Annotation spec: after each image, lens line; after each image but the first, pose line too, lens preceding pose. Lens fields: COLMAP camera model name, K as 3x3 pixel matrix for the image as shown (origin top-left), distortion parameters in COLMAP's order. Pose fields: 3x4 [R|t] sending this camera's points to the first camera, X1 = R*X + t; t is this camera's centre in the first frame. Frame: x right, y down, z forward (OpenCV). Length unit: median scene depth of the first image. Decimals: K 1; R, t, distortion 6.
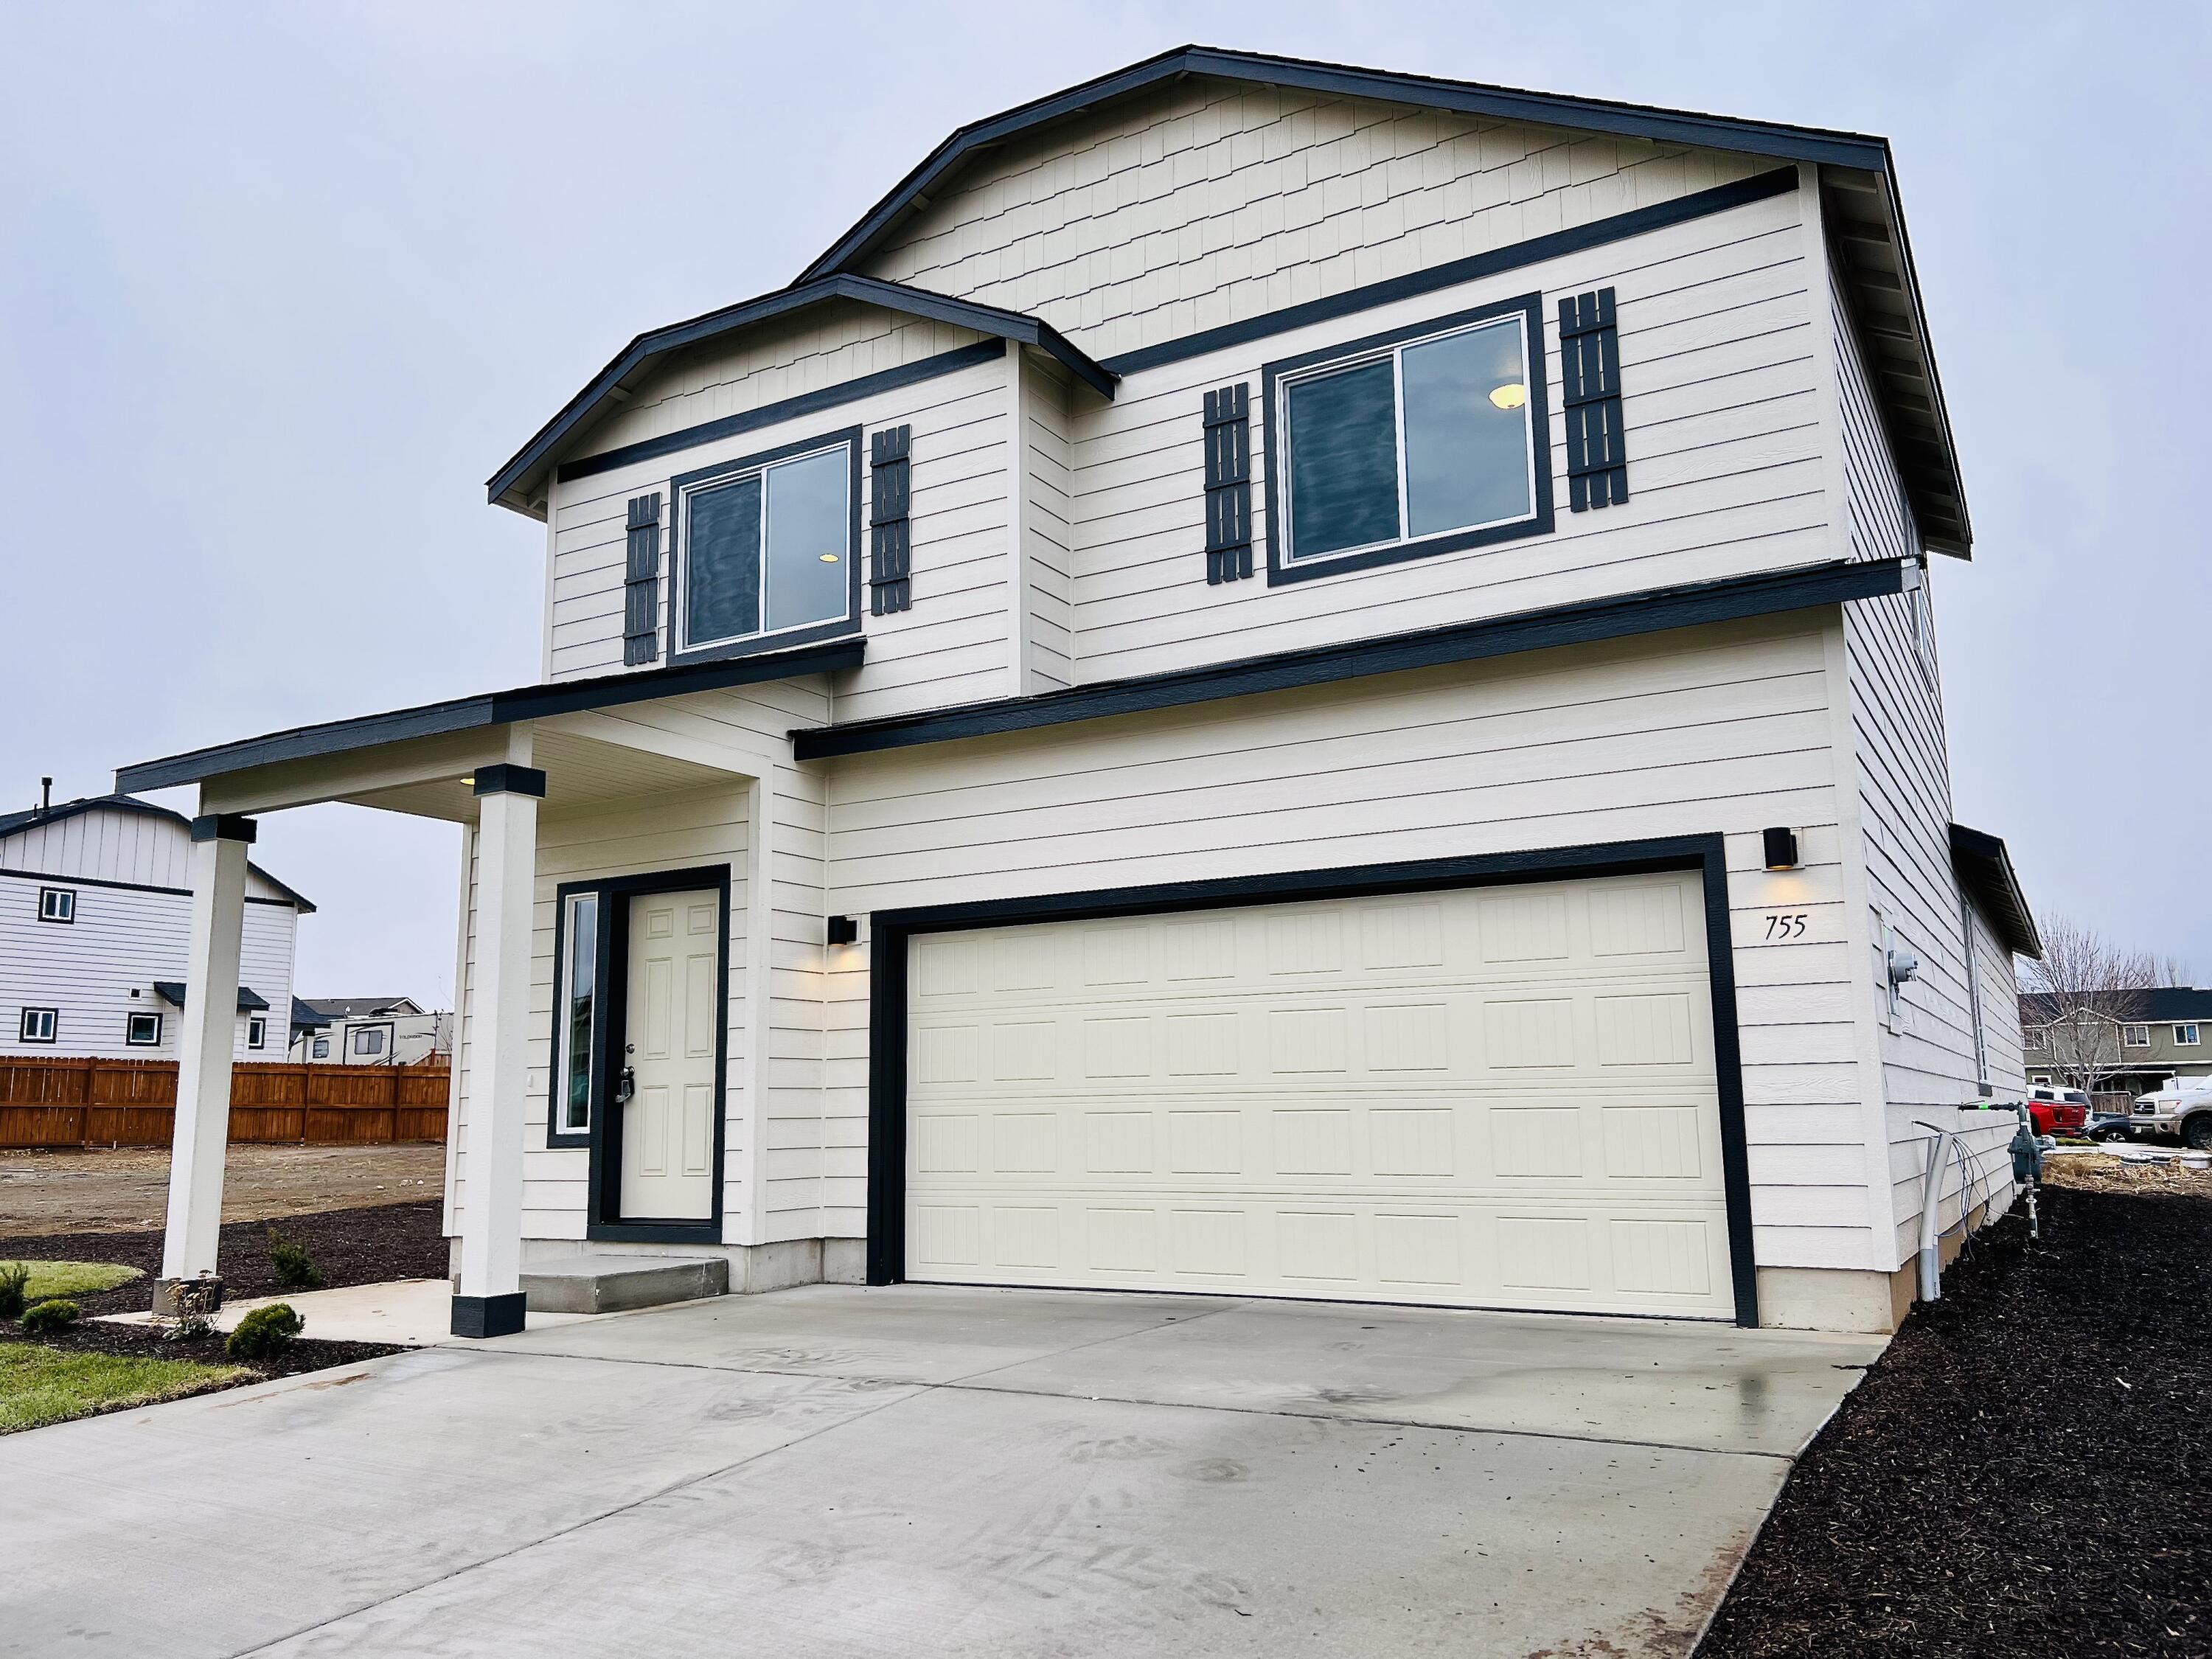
lens RADIAL K [[1668.8, 0, 1126.5], [0, 1668.8, 841.3], [0, 0, 1]] dist [0.028901, 0.000055]
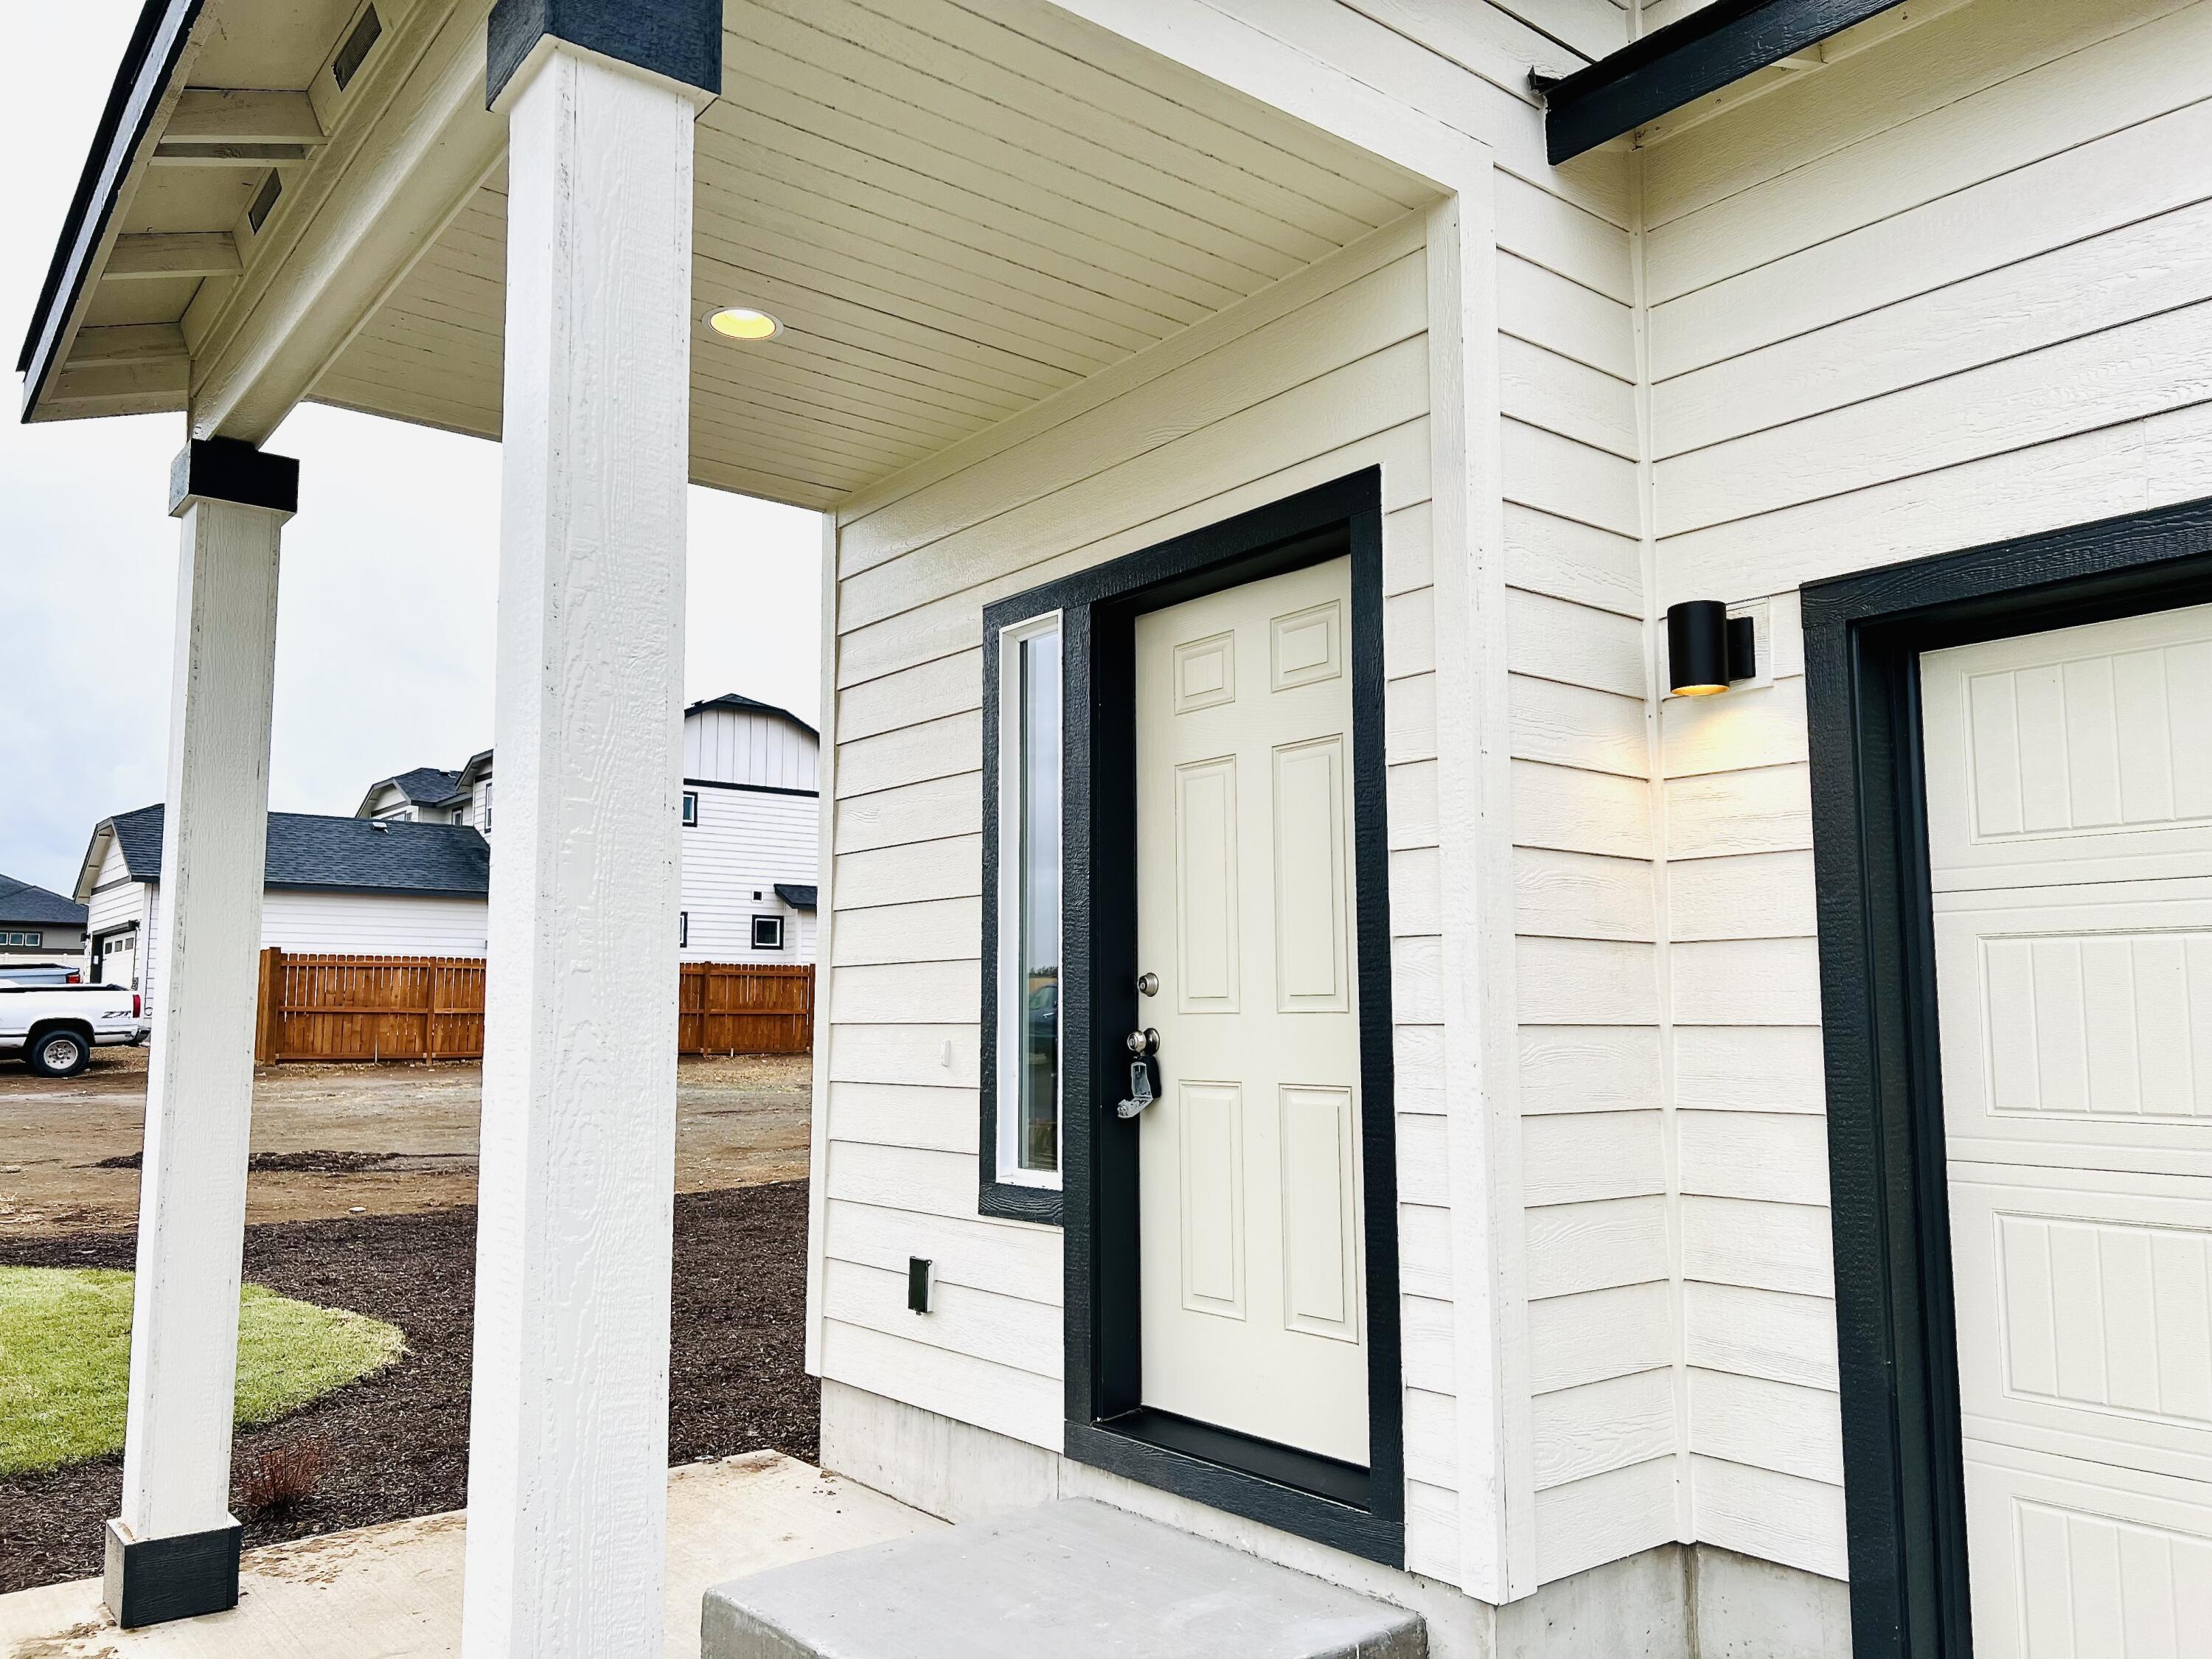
lens RADIAL K [[1668.8, 0, 1099.9], [0, 1668.8, 827.3], [0, 0, 1]] dist [0.028901, 0.000055]
pose [[0.929409, -0.027028, -0.368061, -0.159481], [0.045417, 0.998110, 0.041391, 0.069385], [0.366247, -0.055185, 0.928880, 0.629838]]
